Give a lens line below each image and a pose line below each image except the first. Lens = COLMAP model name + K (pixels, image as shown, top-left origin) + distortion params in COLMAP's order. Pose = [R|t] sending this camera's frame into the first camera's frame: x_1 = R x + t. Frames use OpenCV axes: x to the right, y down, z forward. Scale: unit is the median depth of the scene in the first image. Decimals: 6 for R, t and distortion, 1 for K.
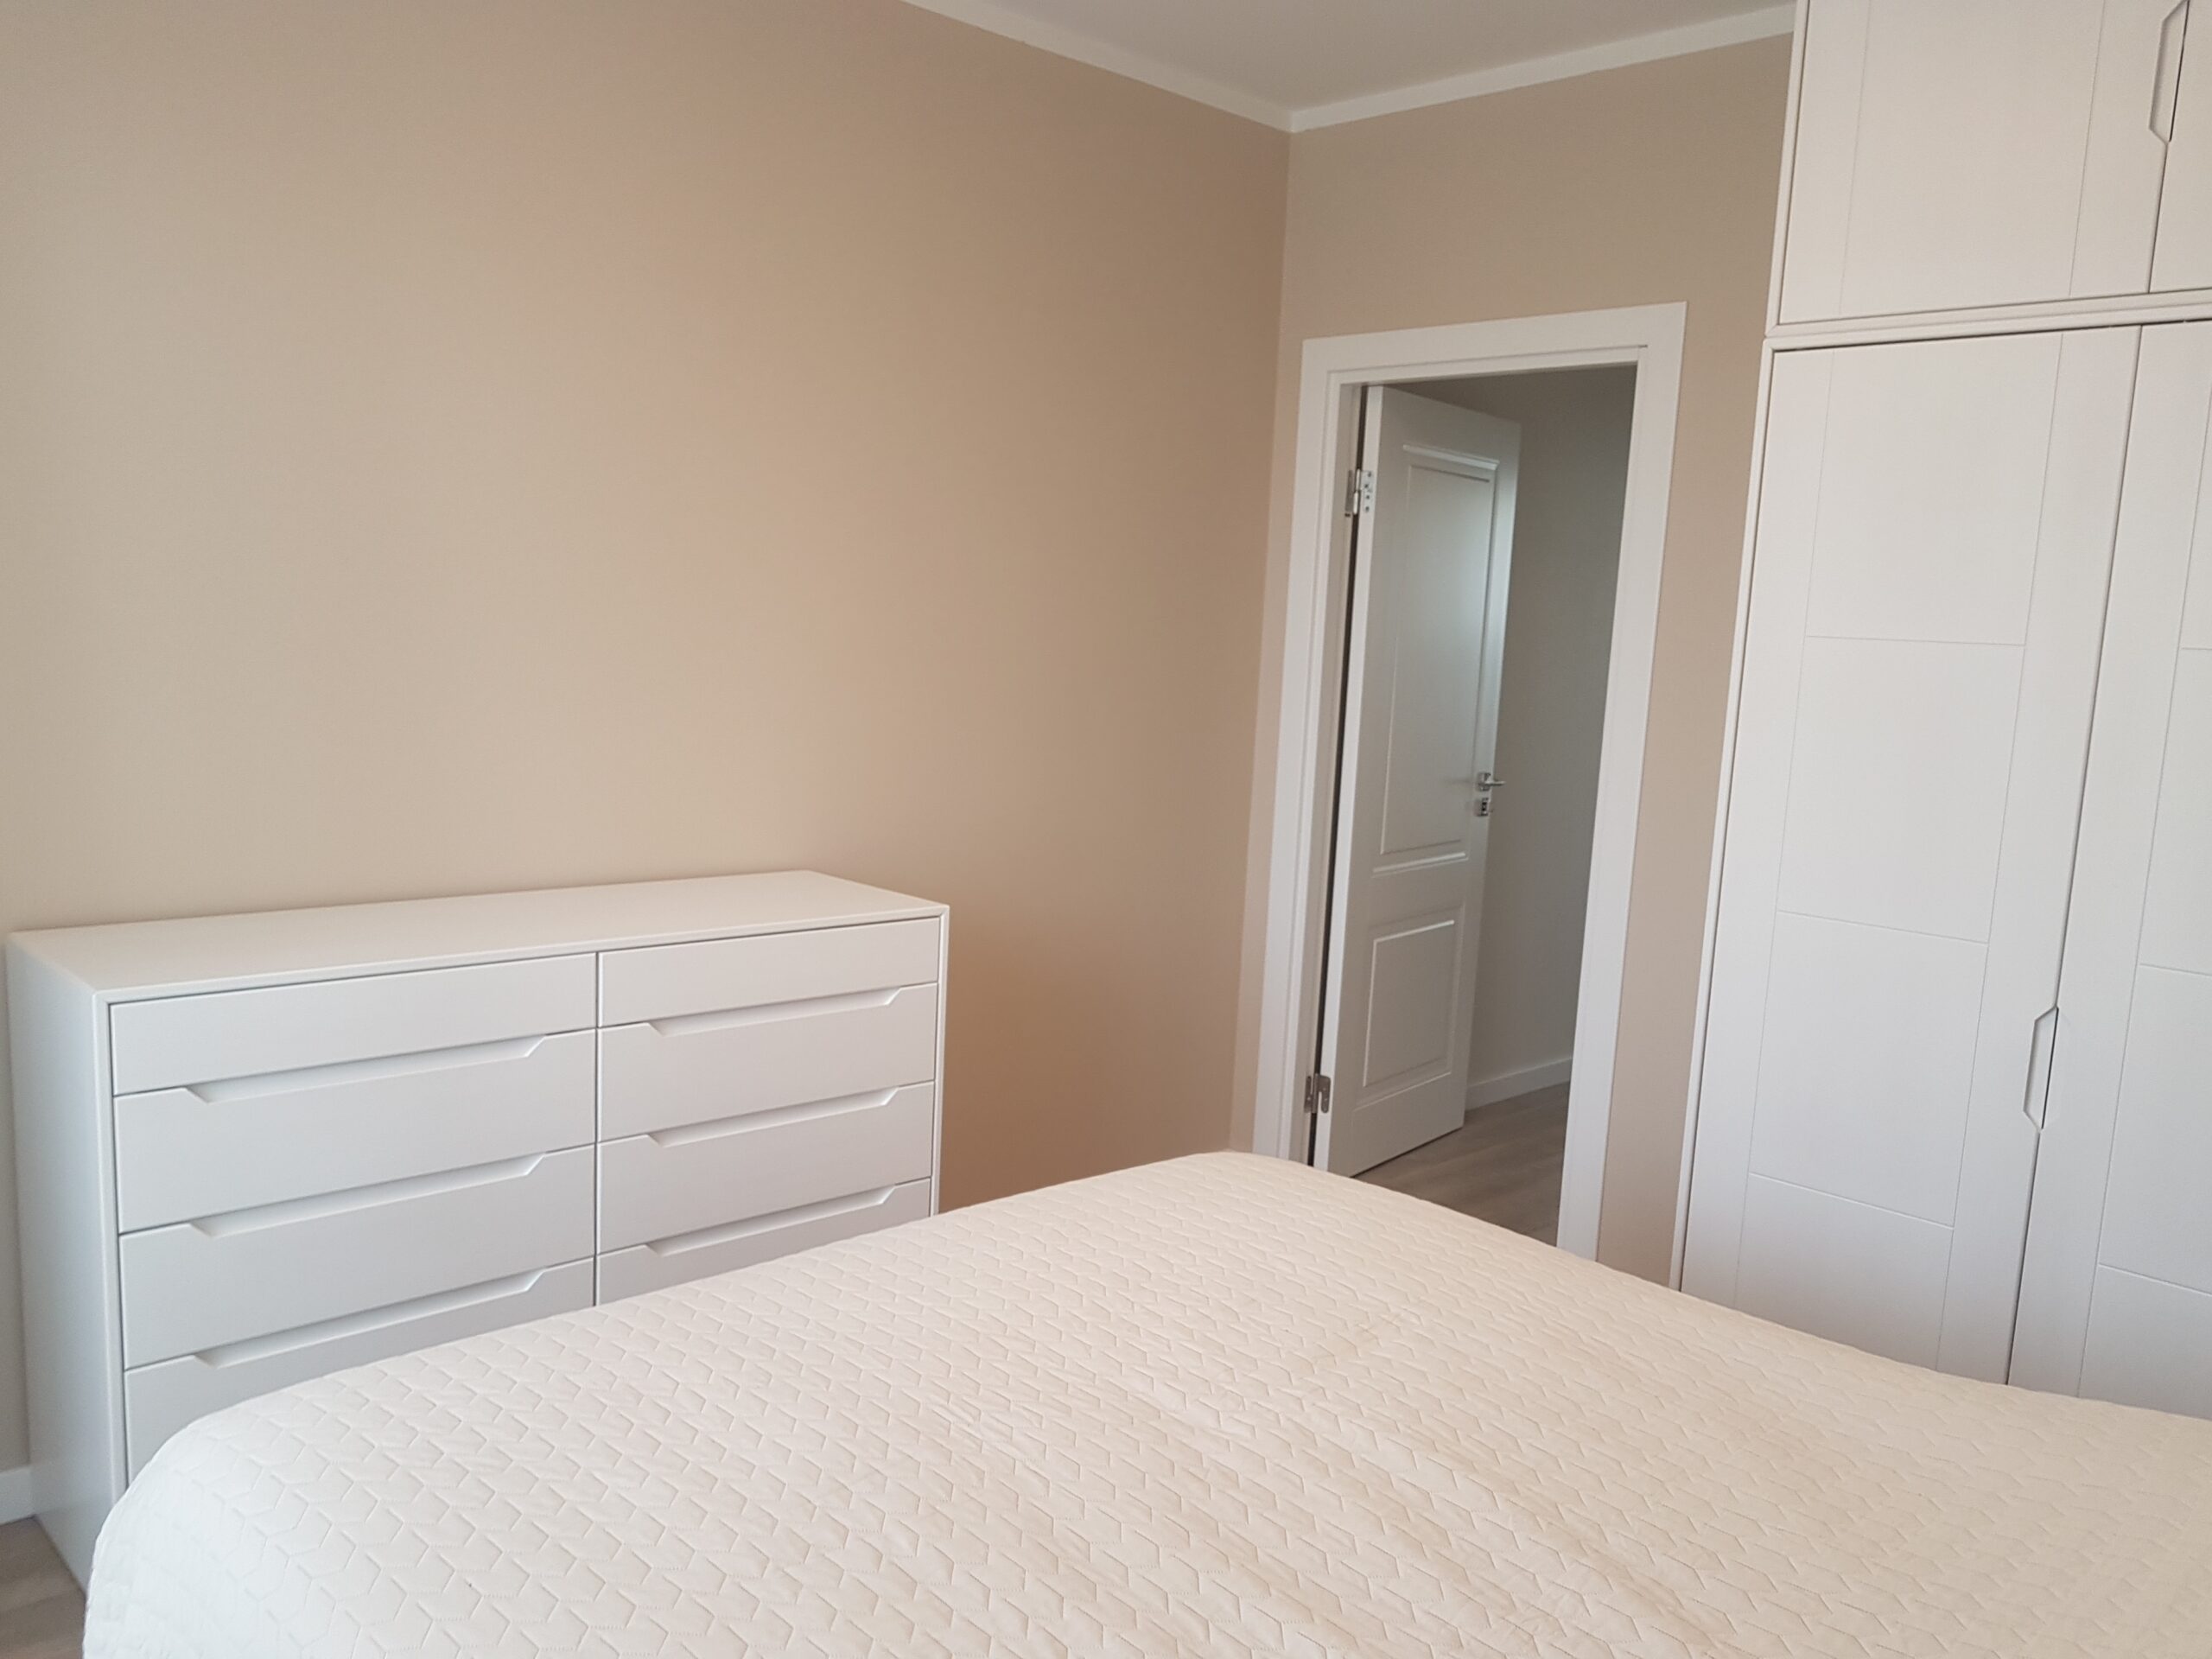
lens RADIAL K [[1684.2, 0, 1106.0], [0, 1684.2, 829.5], [0, 0, 1]] dist [-0.002755, 0.002106]
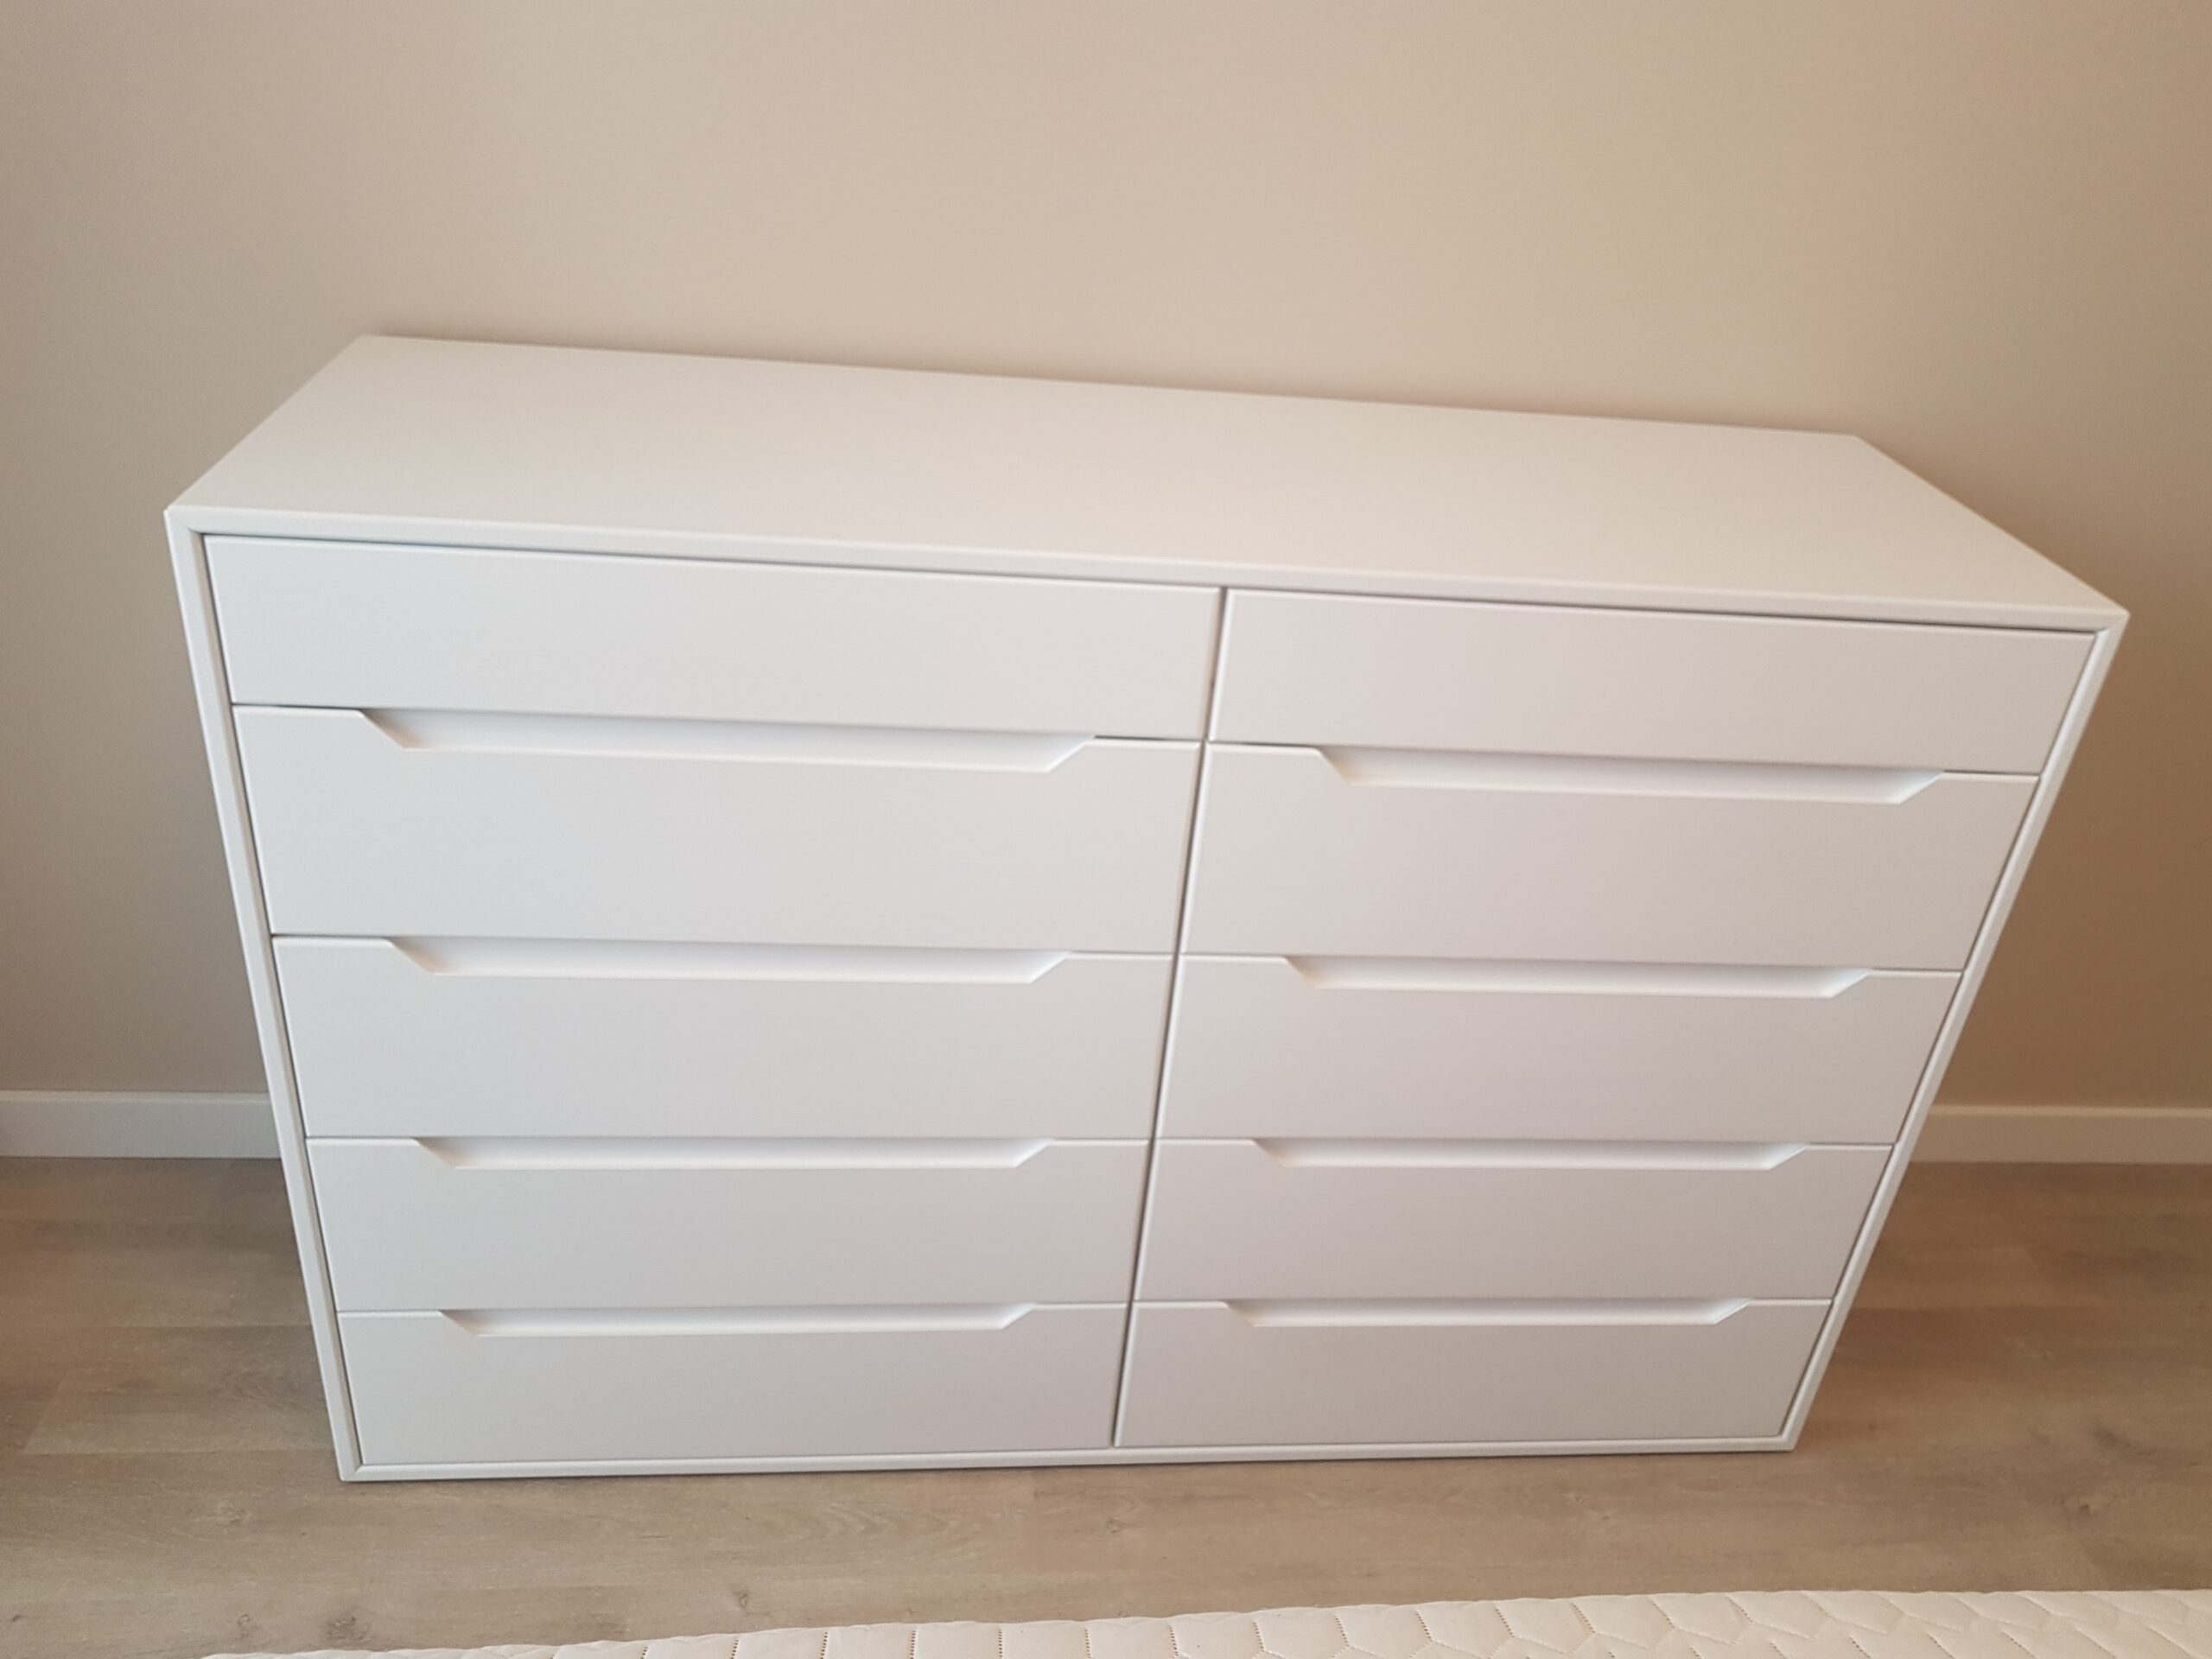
lens RADIAL K [[1684.2, 0, 1106.0], [0, 1684.2, 829.5], [0, 0, 1]] dist [-0.002755, 0.002106]
pose [[0.790541, 0.313043, -0.526354, -0.067761], [-0.130140, 0.925724, 0.355105, -0.023603], [0.598422, -0.212226, 0.772562, 0.614446]]
